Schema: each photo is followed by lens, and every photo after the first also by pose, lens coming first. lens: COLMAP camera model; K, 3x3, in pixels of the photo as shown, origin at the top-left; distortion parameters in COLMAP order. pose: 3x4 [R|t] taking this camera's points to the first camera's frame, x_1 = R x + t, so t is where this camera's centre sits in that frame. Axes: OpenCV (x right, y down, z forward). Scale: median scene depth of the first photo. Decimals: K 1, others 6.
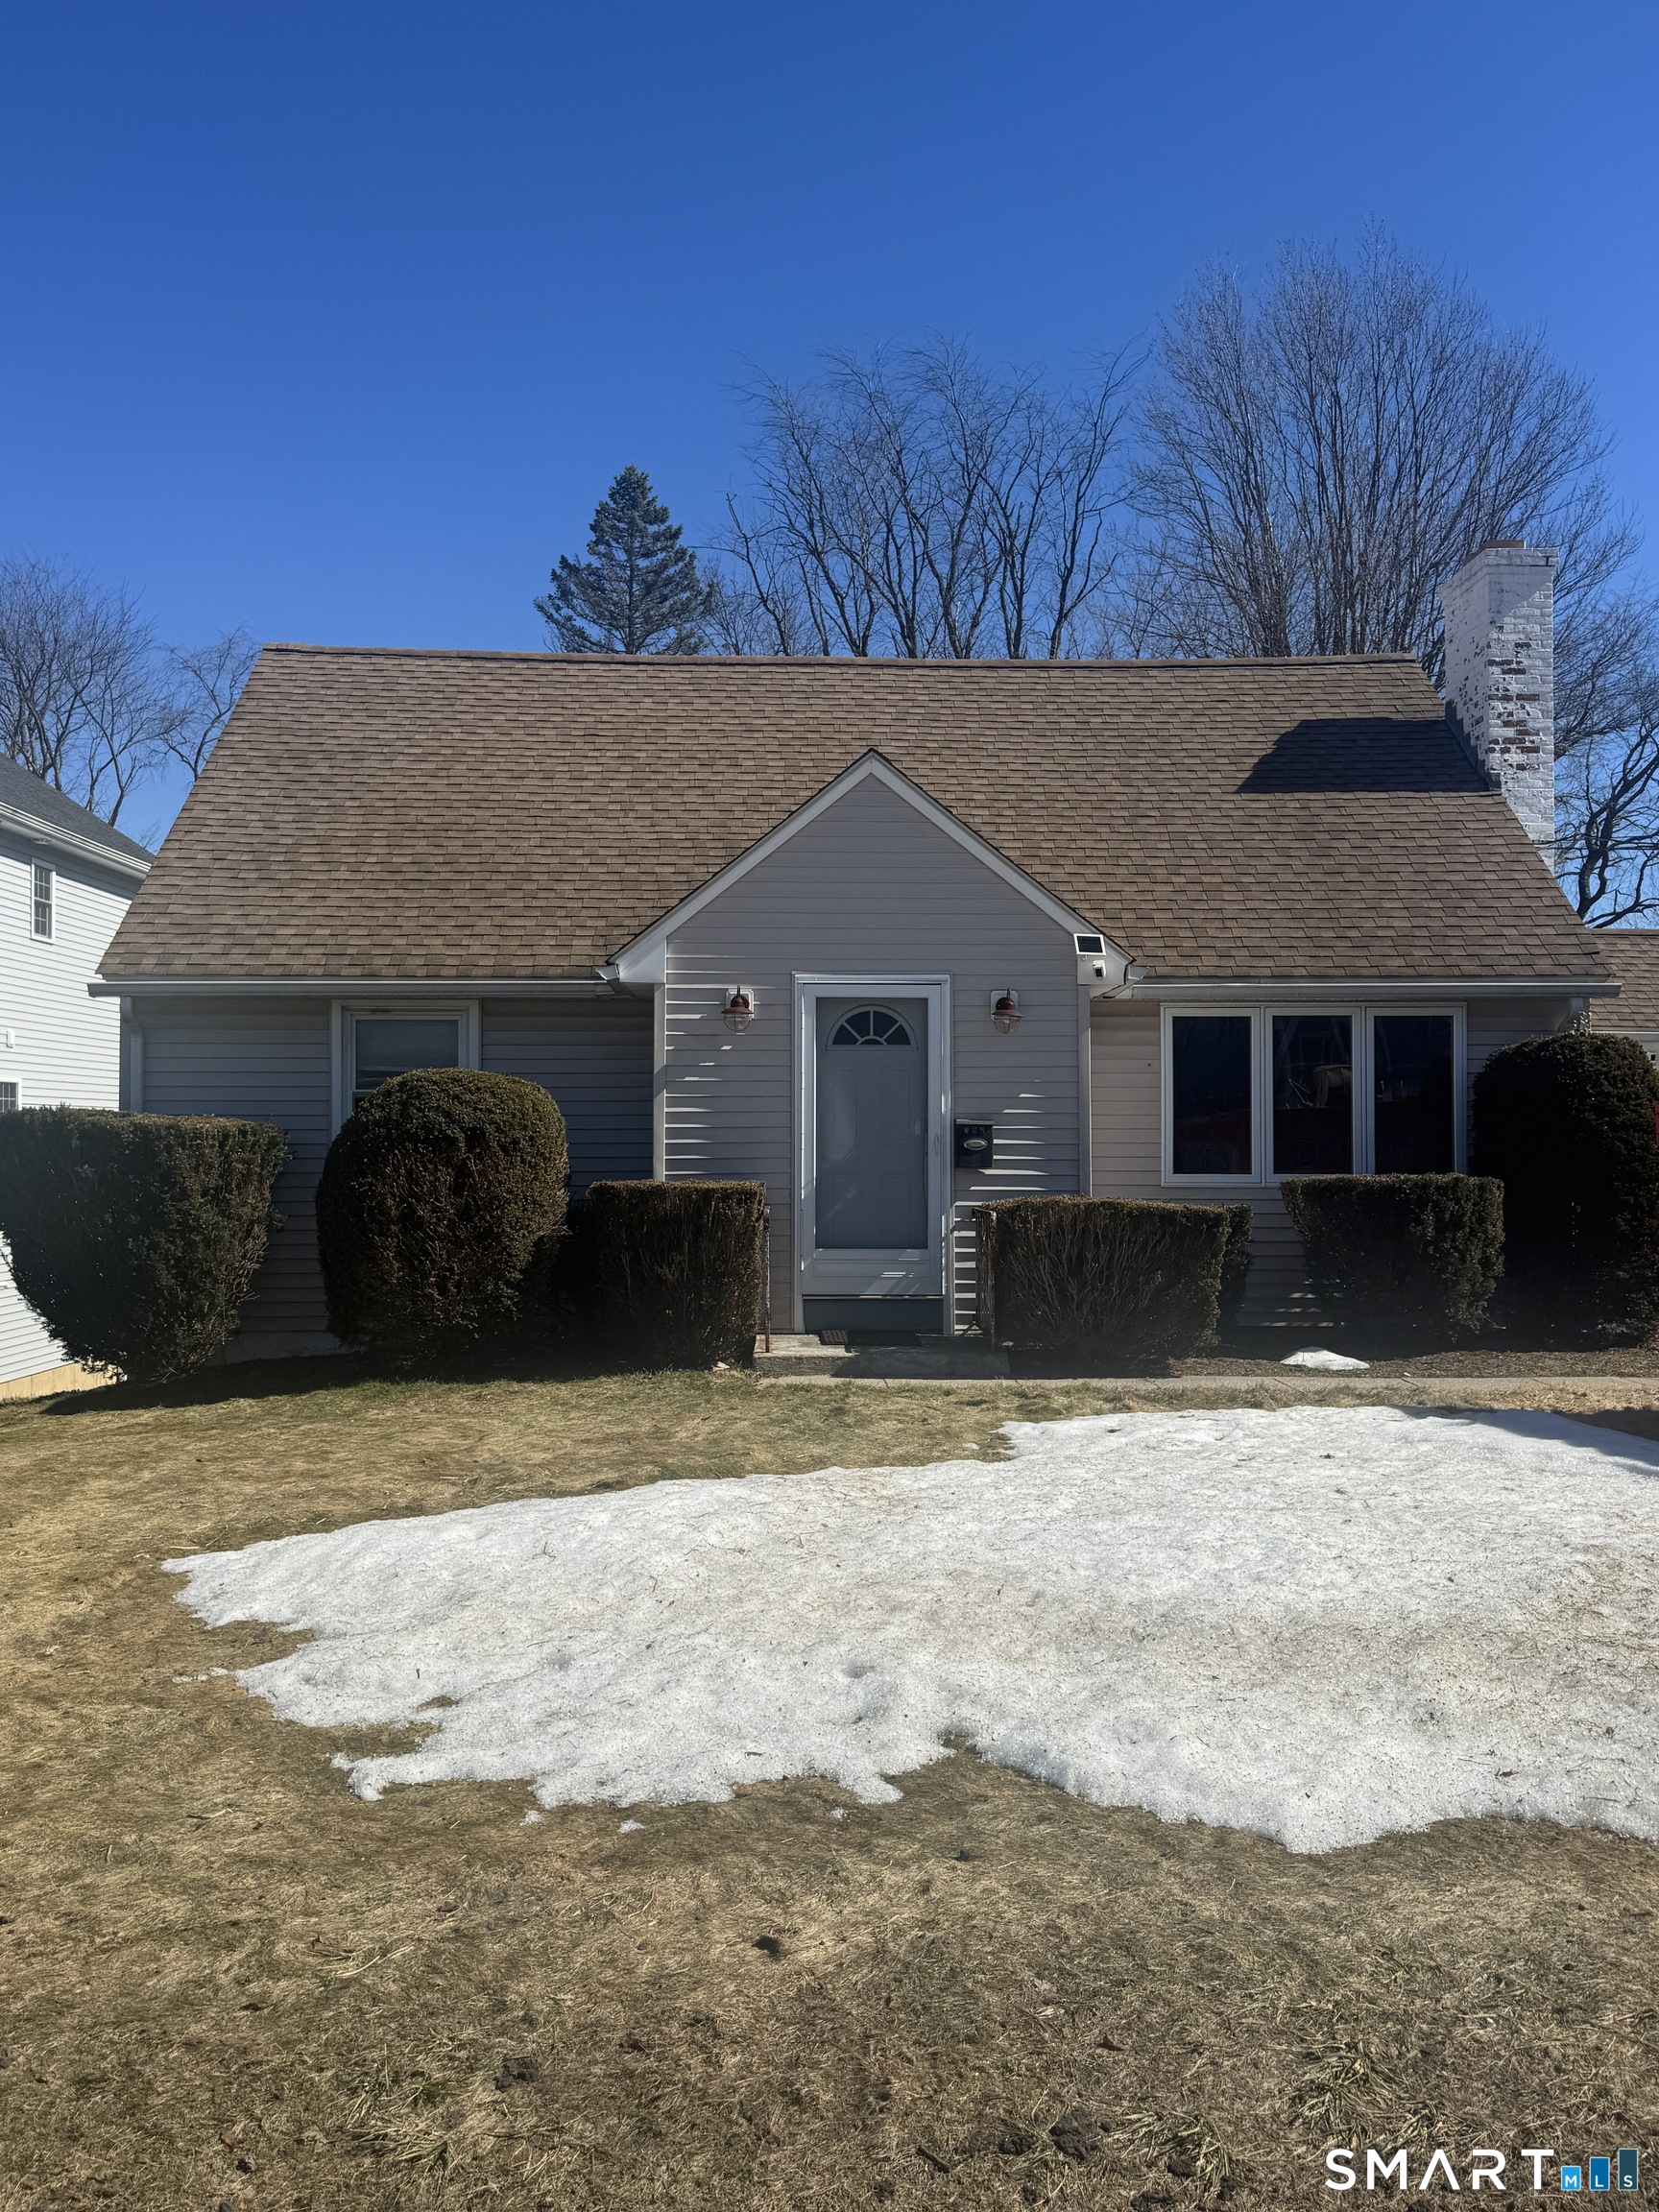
lens RADIAL K [[1792.8, 0, 815.0], [0, 1792.8, 1116.6], [0, 0, 1]] dist [0.027073, -0.030650]
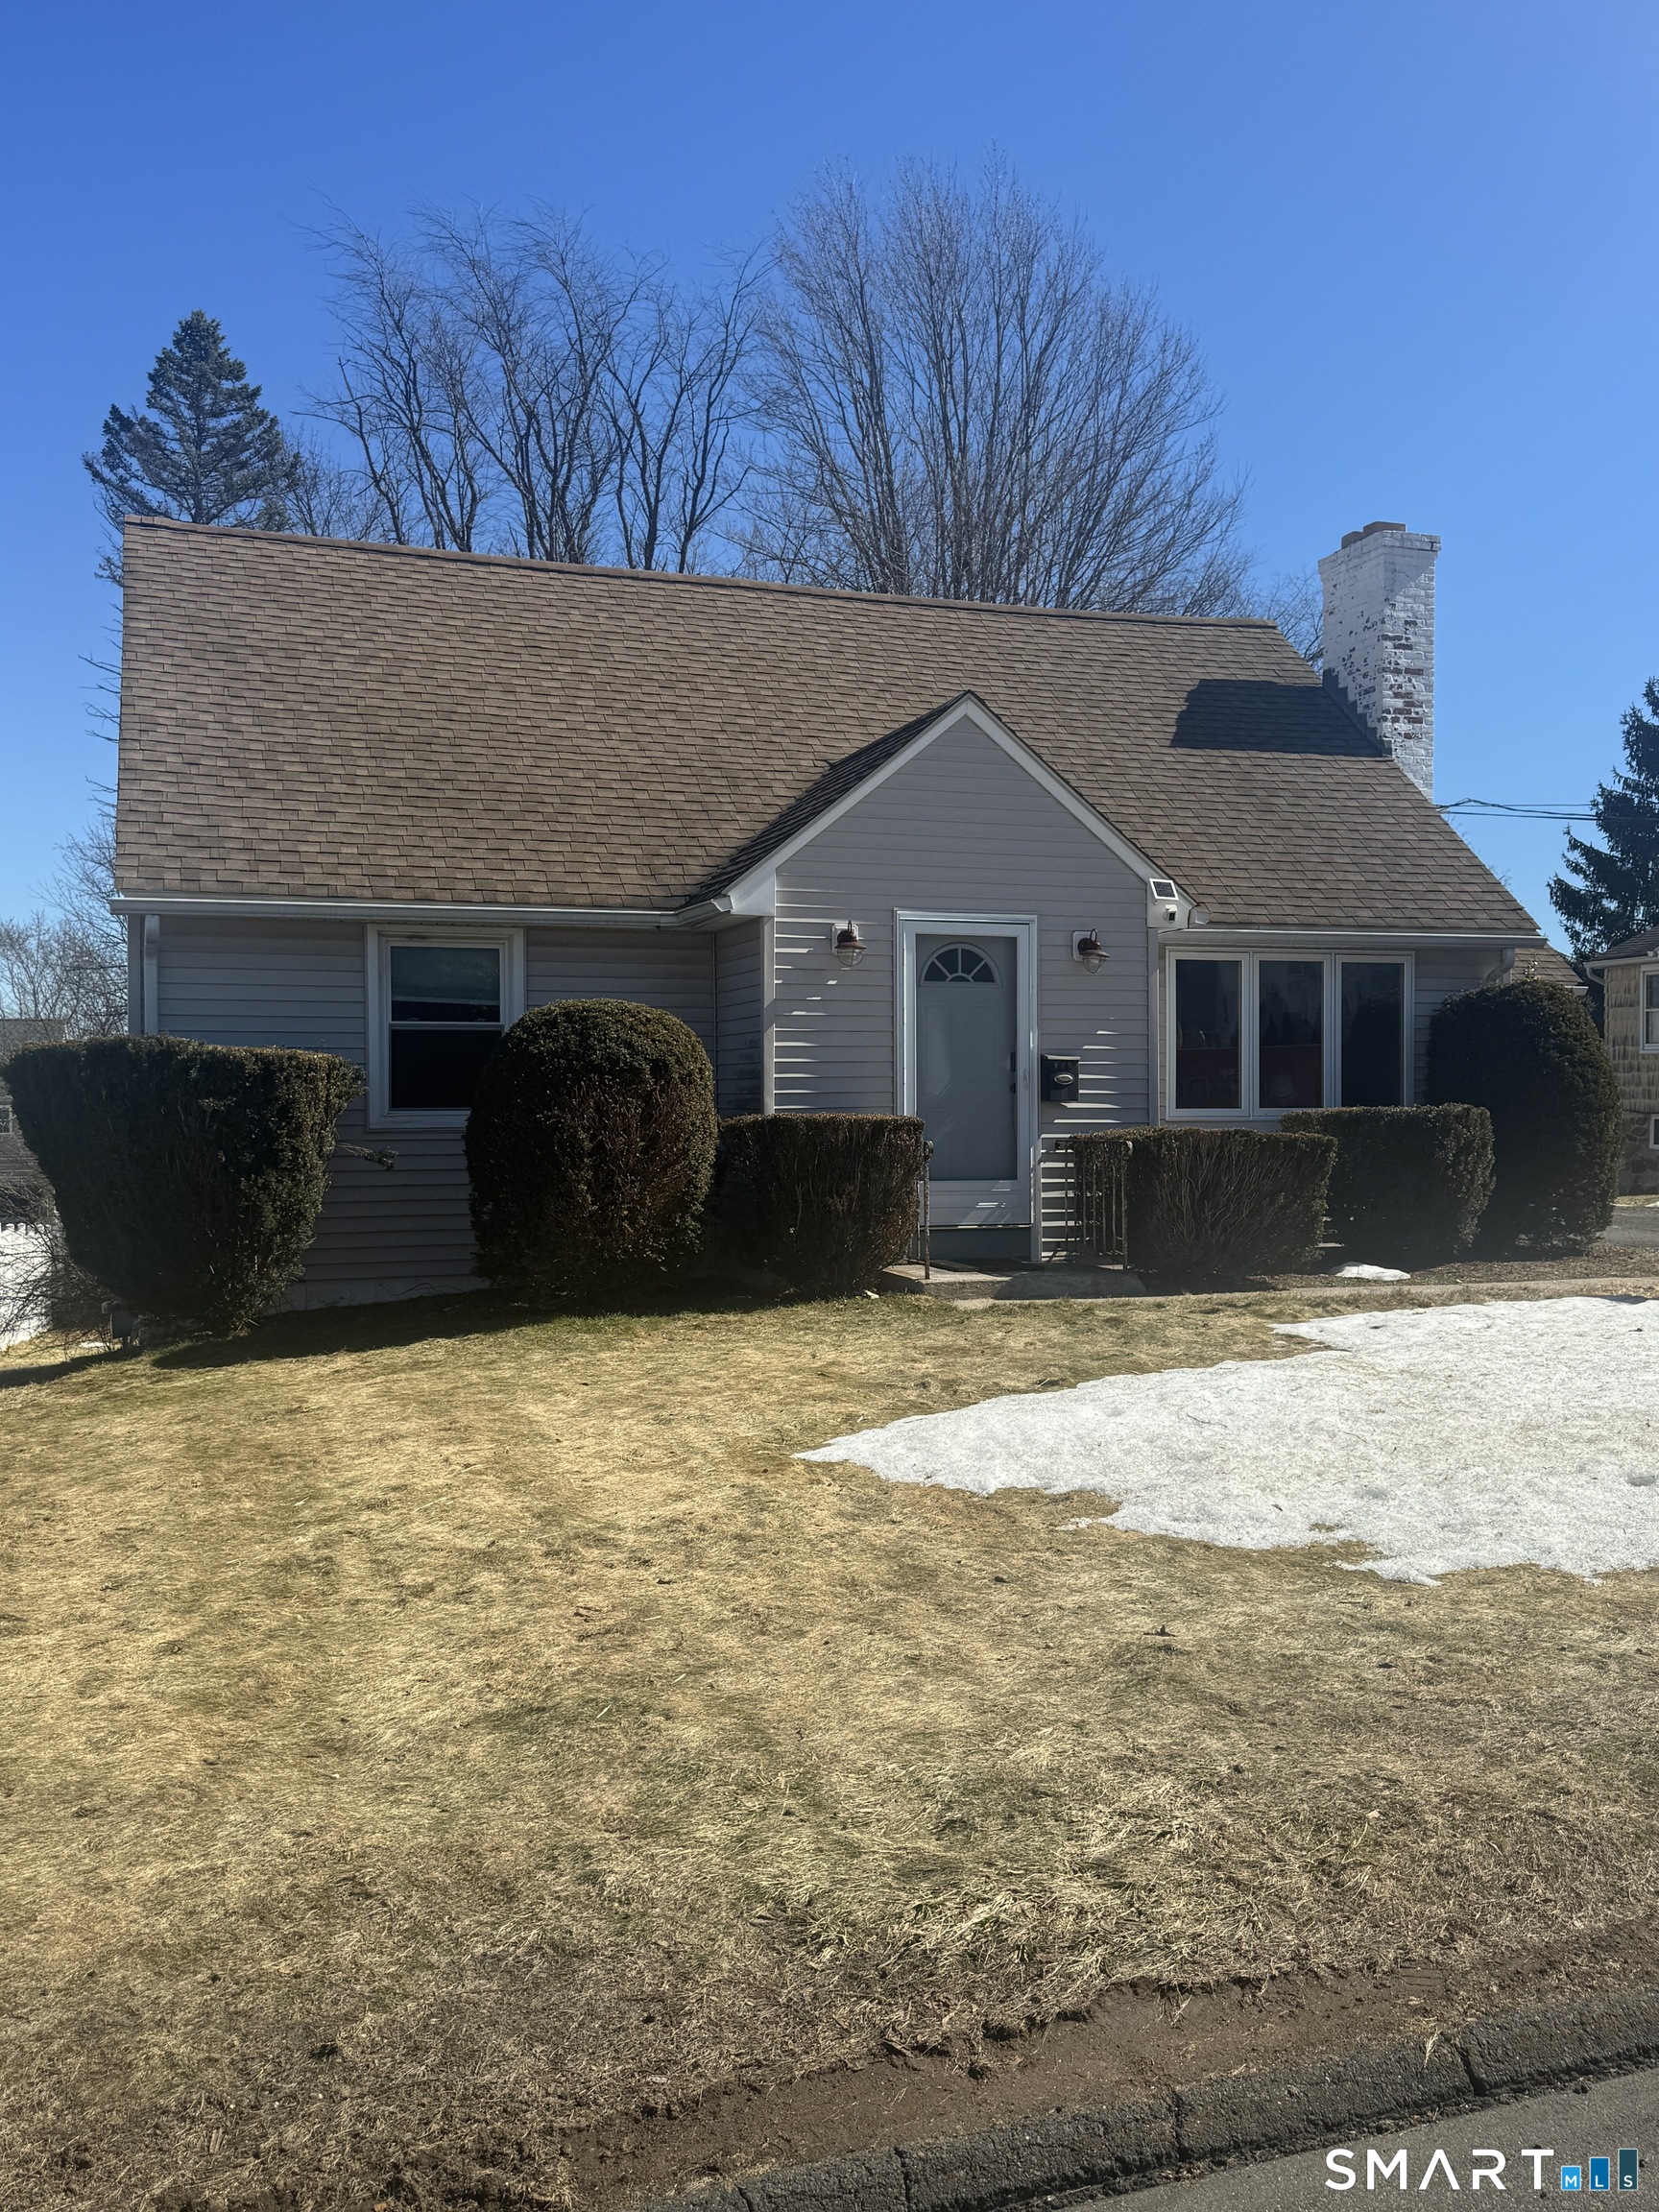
lens RADIAL K [[1983.8, 0, 839.0], [0, 1983.8, 1113.6], [0, 0, 1]] dist [0.046410, -0.094167]
pose [[0.952369, -0.004589, 0.304912, -0.346546], [-0.002342, 0.999747, 0.022359, 0.009297], [-0.304938, -0.022008, 0.952118, -0.054390]]
